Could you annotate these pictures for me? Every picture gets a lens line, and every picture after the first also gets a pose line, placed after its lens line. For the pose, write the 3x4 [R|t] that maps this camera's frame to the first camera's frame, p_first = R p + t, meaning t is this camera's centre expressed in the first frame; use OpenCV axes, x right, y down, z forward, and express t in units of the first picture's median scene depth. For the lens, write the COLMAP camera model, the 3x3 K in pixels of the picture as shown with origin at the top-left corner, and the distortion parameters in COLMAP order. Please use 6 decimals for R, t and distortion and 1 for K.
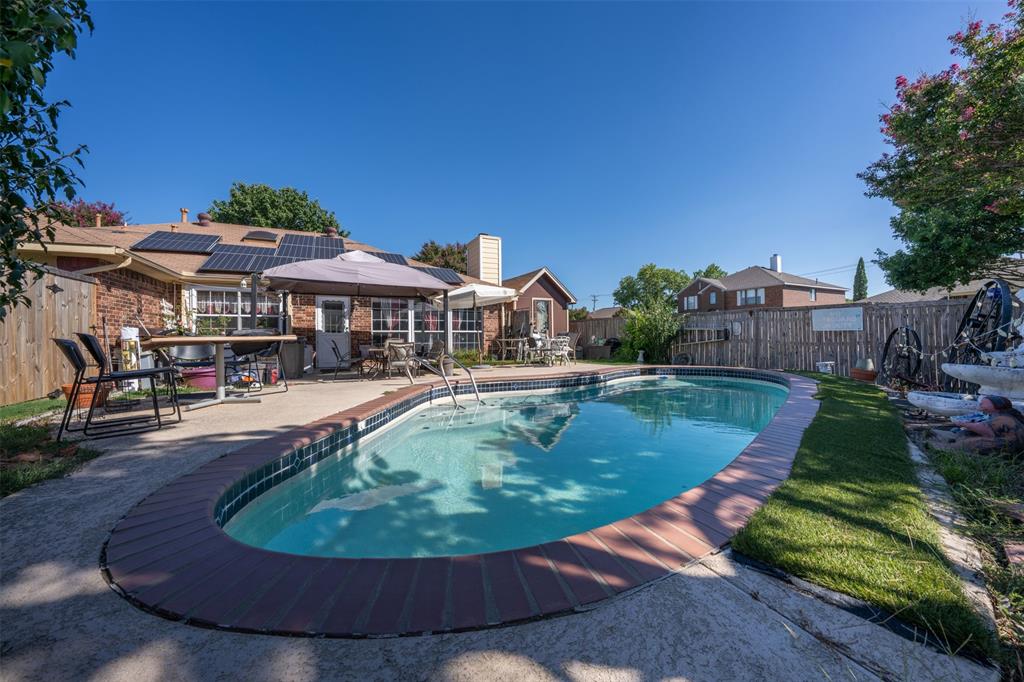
lens RADIAL K [[384.1, 0, 511.2], [0, 384.1, 316.0], [0, 0, 1]] dist [-0.000362, 0.000072]
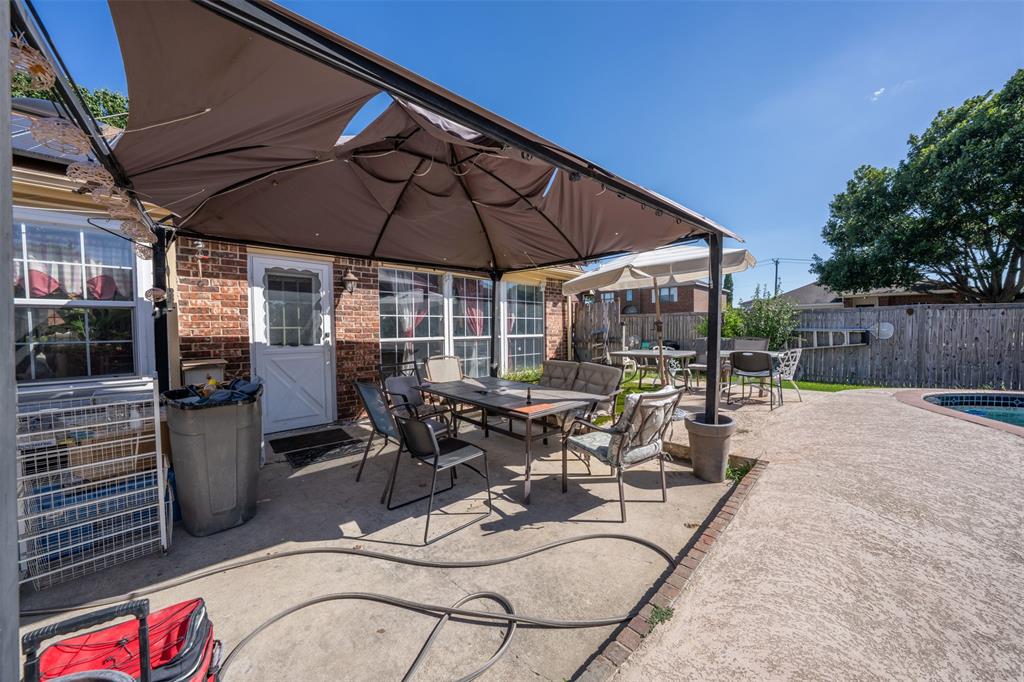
lens RADIAL K [[359.5, 0, 514.1], [0, 359.5, 338.1], [0, 0, 1]] dist [0.000099, 0.000034]
pose [[0.944405, -0.013611, 0.328501, -0.369615], [-0.011866, 0.997081, 0.075428, 0.002139], [-0.328569, -0.075132, 0.941487, 0.555438]]
